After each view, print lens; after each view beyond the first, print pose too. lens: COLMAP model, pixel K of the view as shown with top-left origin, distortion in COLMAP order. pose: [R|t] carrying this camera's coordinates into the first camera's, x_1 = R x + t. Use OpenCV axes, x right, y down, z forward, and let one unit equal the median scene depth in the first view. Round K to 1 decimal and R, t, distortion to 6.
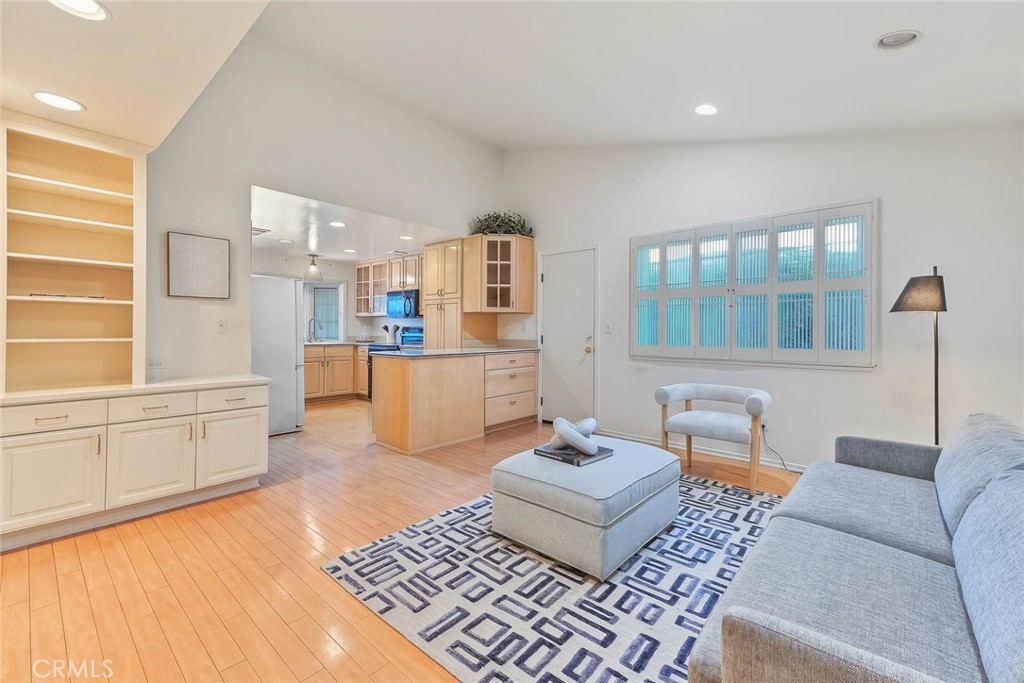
lens RADIAL K [[413.5, 0, 521.1], [0, 413.5, 337.9], [0, 0, 1]] dist [0.030869, -0.001068]
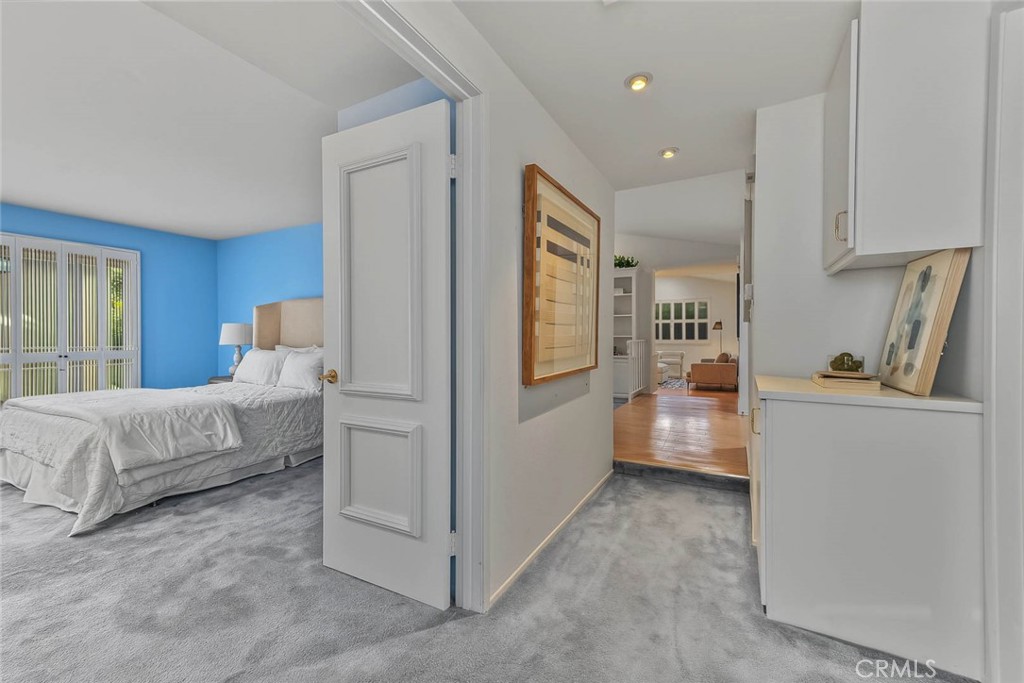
lens RADIAL K [[413.5, 0, 512.1], [0, 413.5, 338.9], [0, 0, 1]] dist [0.030869, -0.001068]
pose [[0.979526, -0.002784, 0.201297, -1.212649], [0.001910, 0.999988, 0.004537, 0.006135], [-0.201308, -0.004060, 0.979520, -1.681658]]
